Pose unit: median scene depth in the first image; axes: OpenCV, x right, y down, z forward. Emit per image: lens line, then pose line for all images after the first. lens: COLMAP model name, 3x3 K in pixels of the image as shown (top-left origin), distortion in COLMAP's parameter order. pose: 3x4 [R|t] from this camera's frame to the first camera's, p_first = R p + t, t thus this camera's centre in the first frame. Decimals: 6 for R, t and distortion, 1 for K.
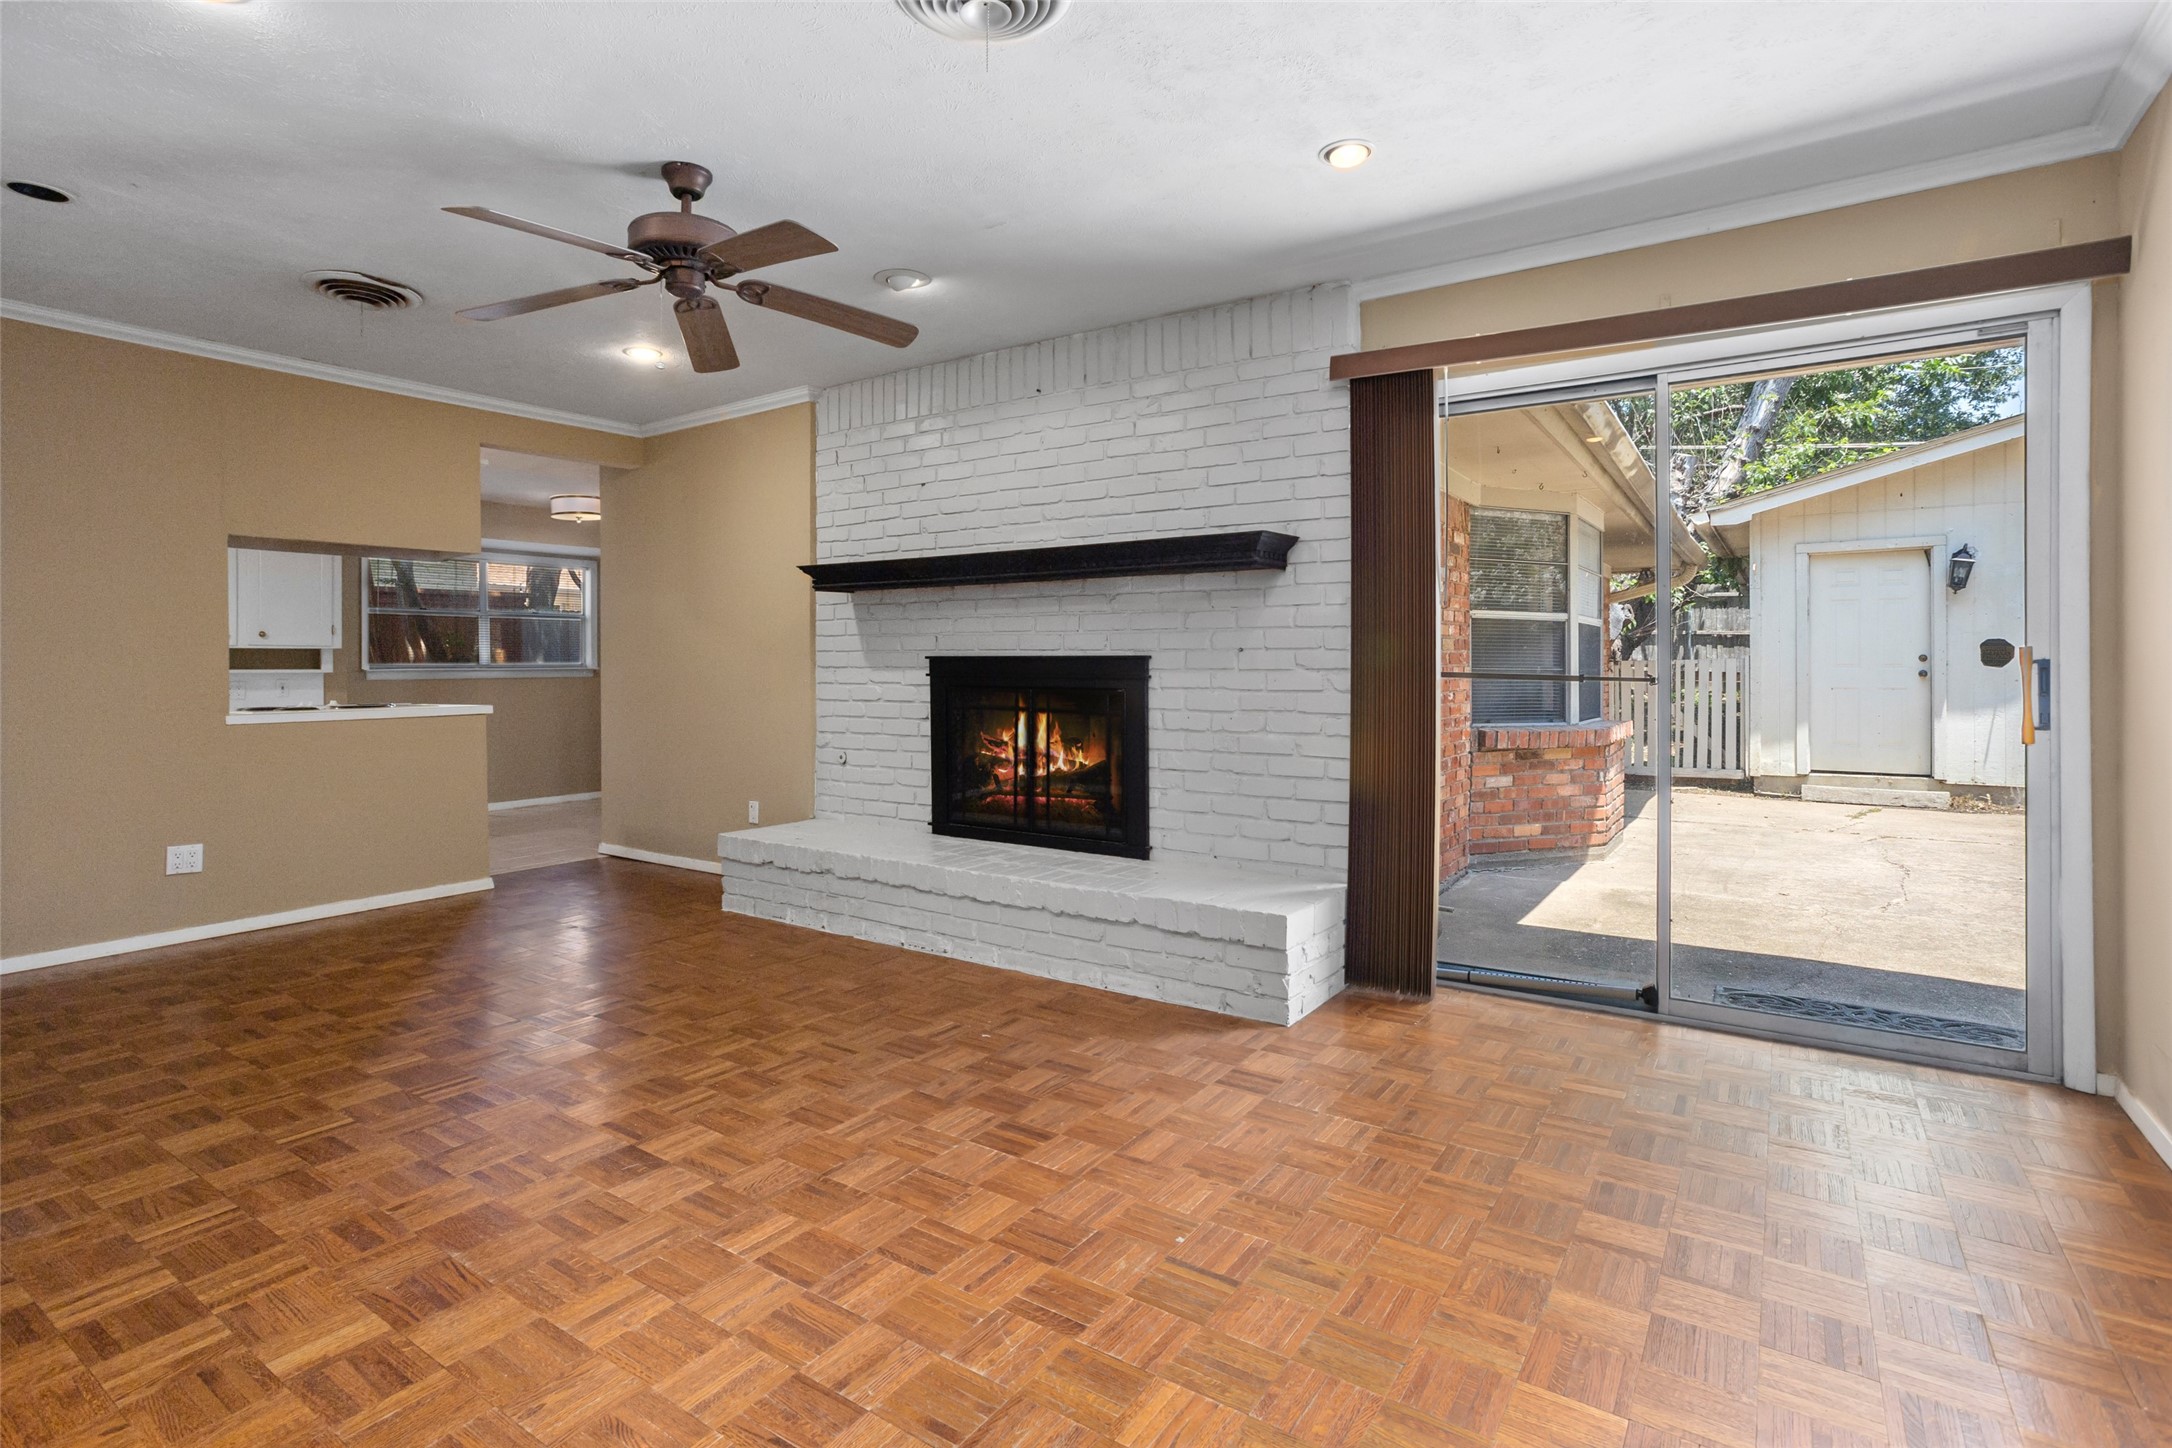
lens RADIAL K [[1076.1, 0, 1066.2], [0, 1076.1, 681.4], [0, 0, 1]] dist [-0.035743, 0.021026]
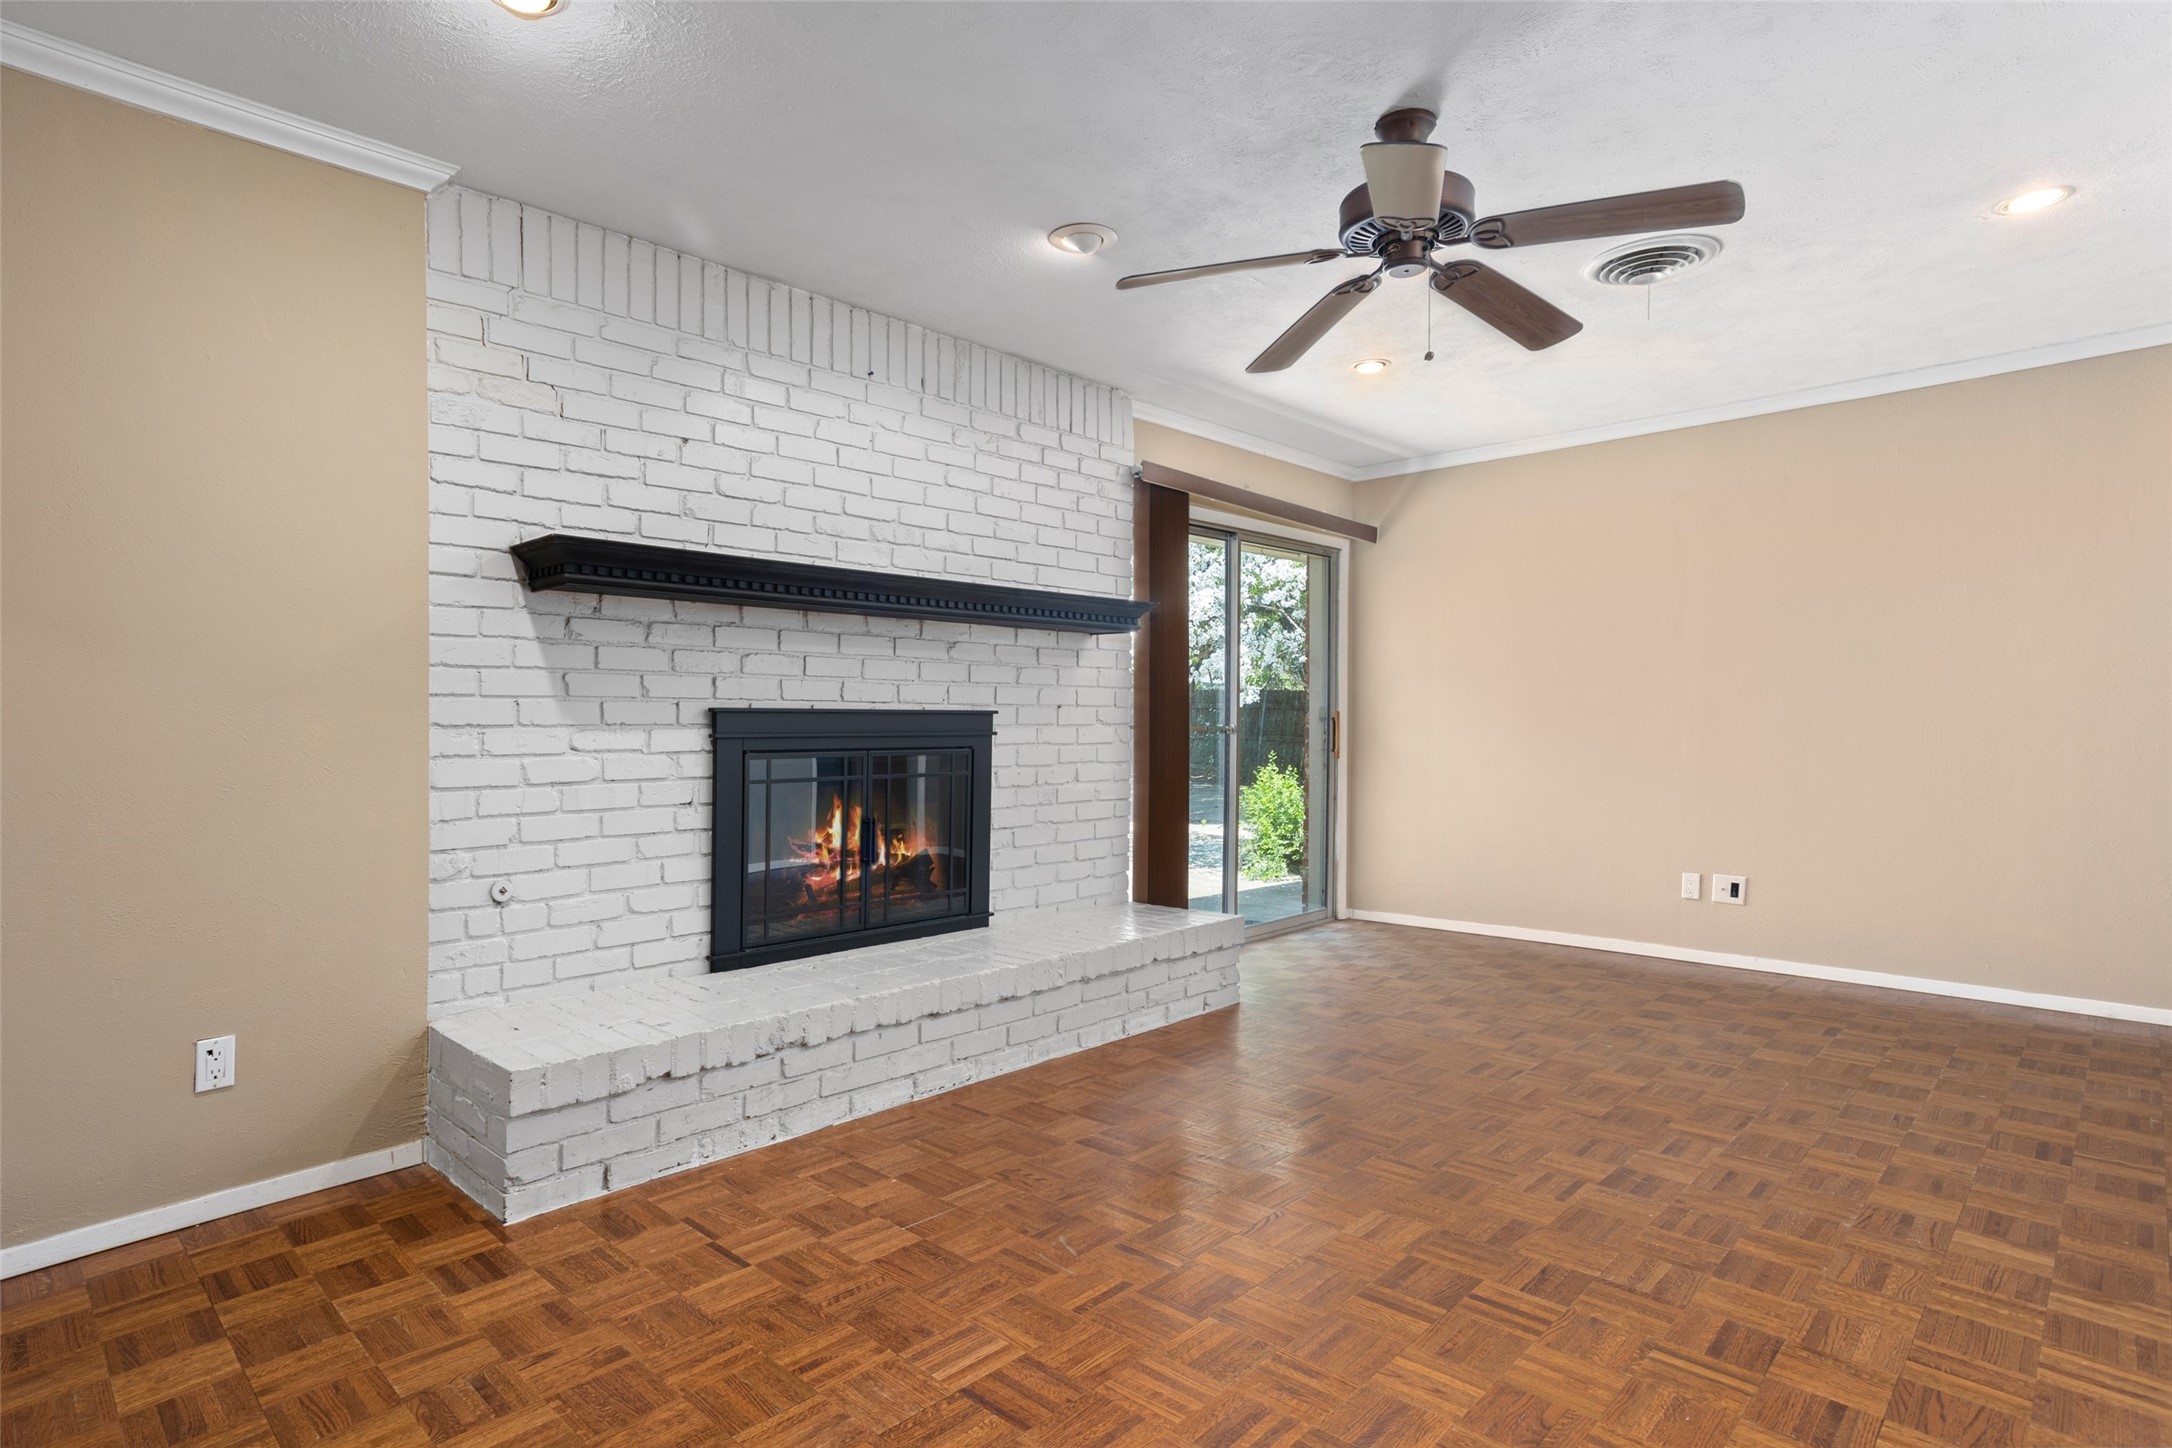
lens RADIAL K [[1130.5, 0, 1028.2], [0, 1130.5, 811.4], [0, 0, 1]] dist [-0.030068, 0.017642]
pose [[0.175071, -0.073205, 0.981831, -1.015265], [0.024593, 0.997246, 0.069969, -0.004525], [-0.984249, 0.011896, 0.176389, 0.893050]]
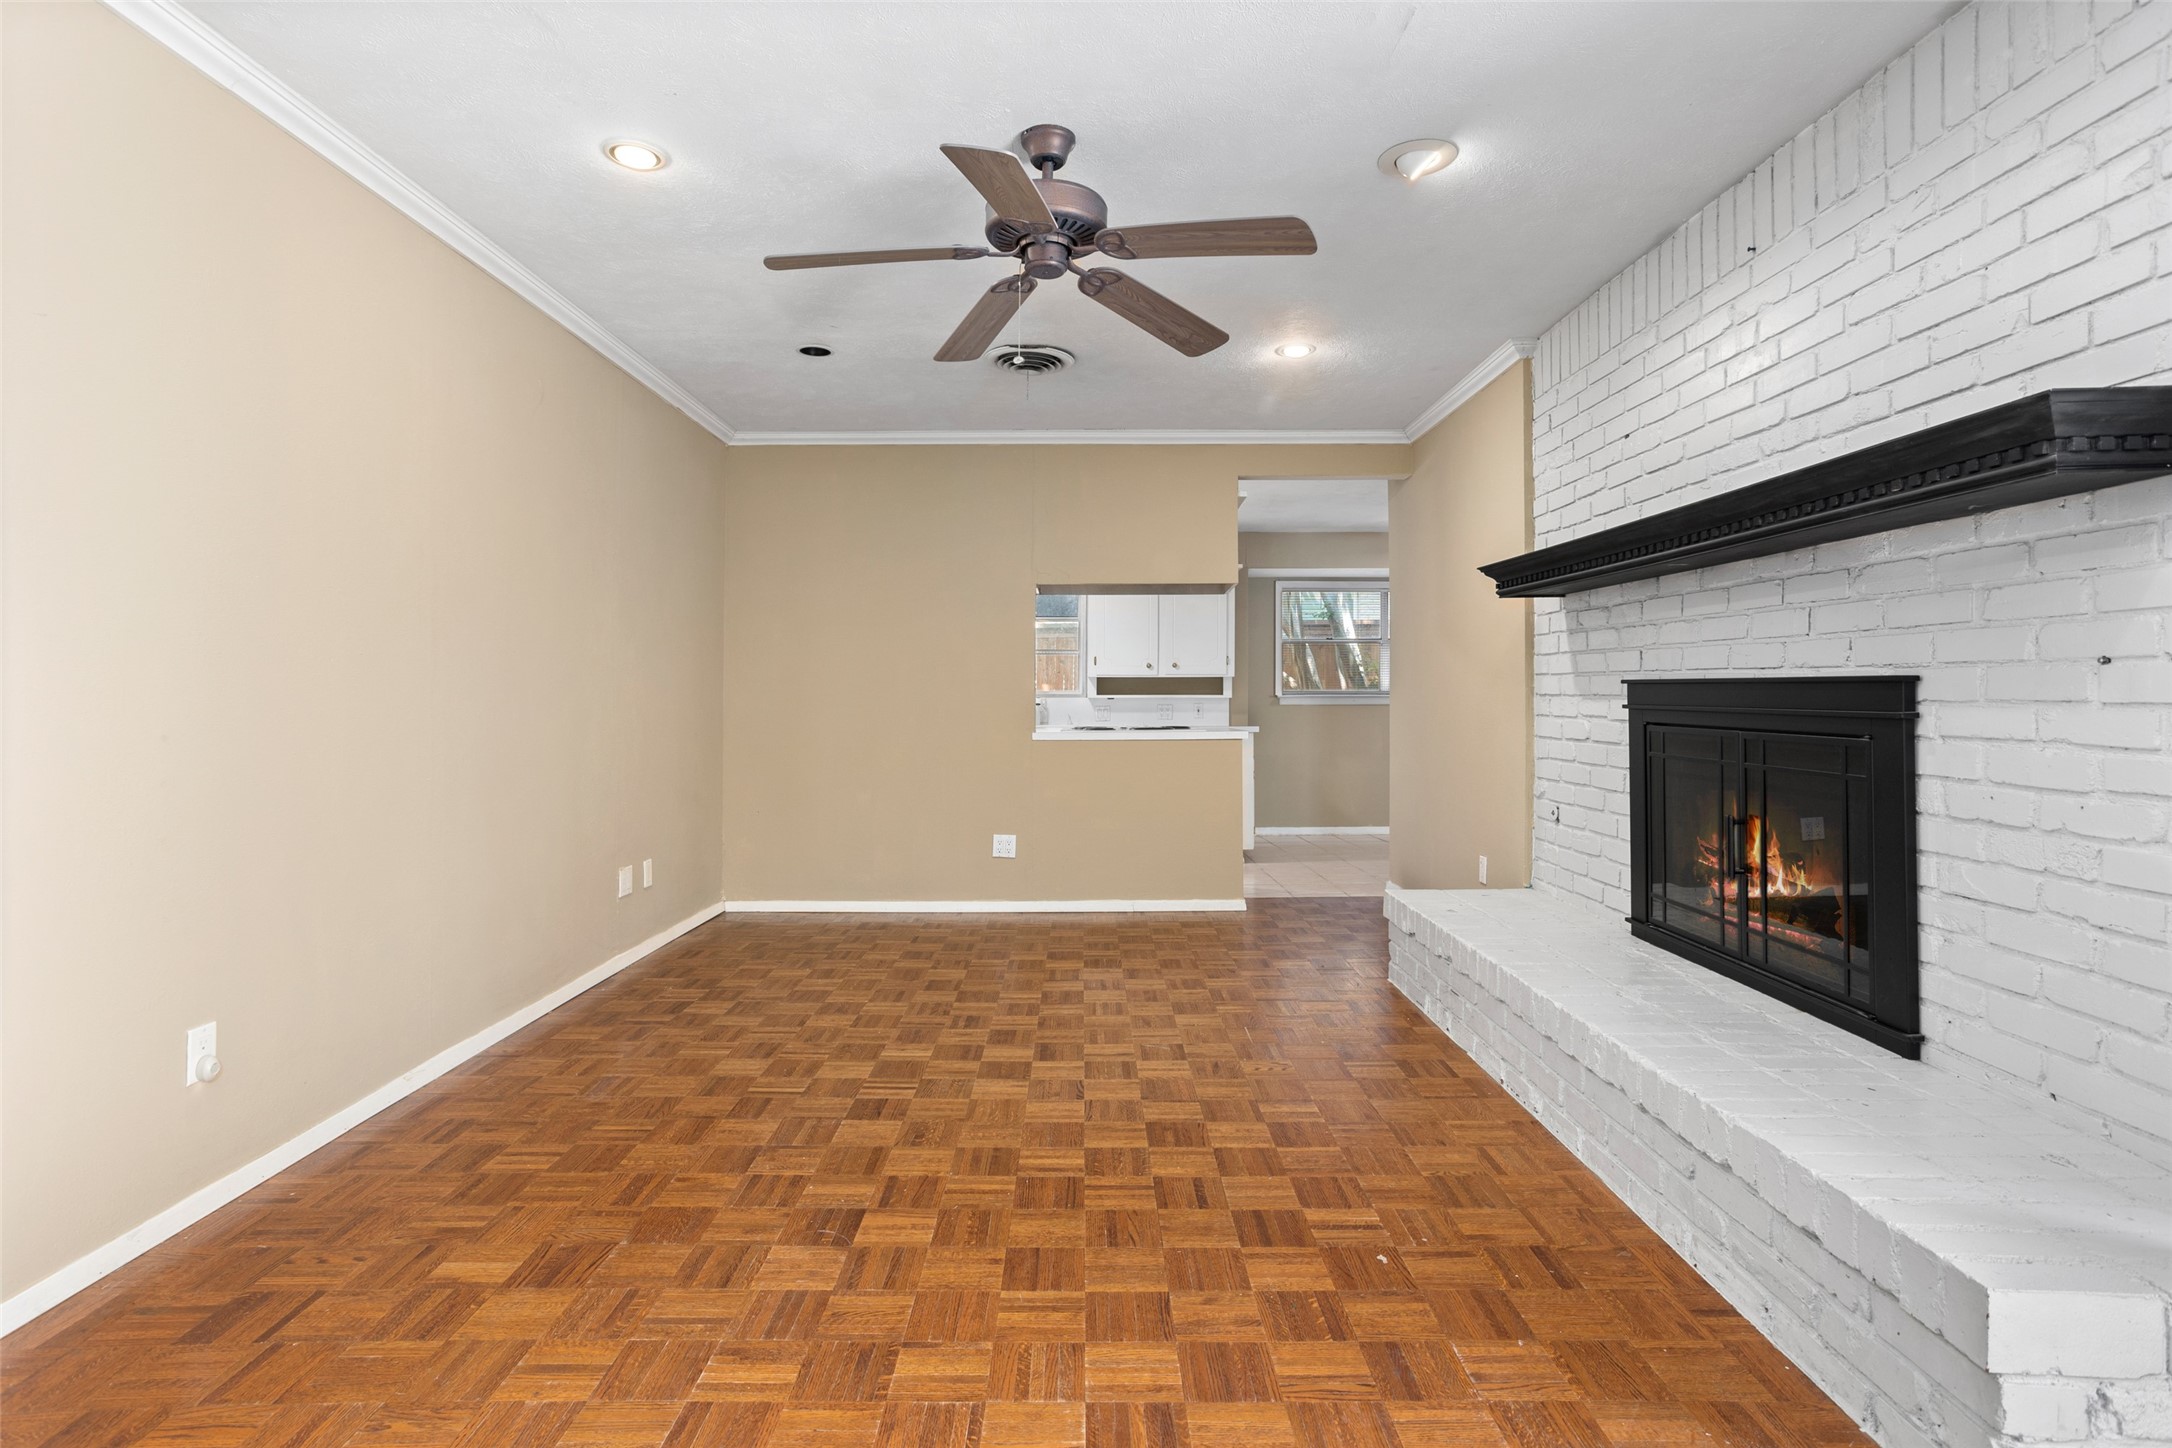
lens RADIAL K [[1063.1, 0, 1082.7], [0, 1063.1, 694.3], [0, 0, 1]] dist [-0.059750, 0.037988]
pose [[0.572632, 0.003227, -0.819806, 0.296776], [-0.013517, 0.999893, -0.005506, -0.007016], [0.819701, 0.014234, 0.572615, 0.416512]]
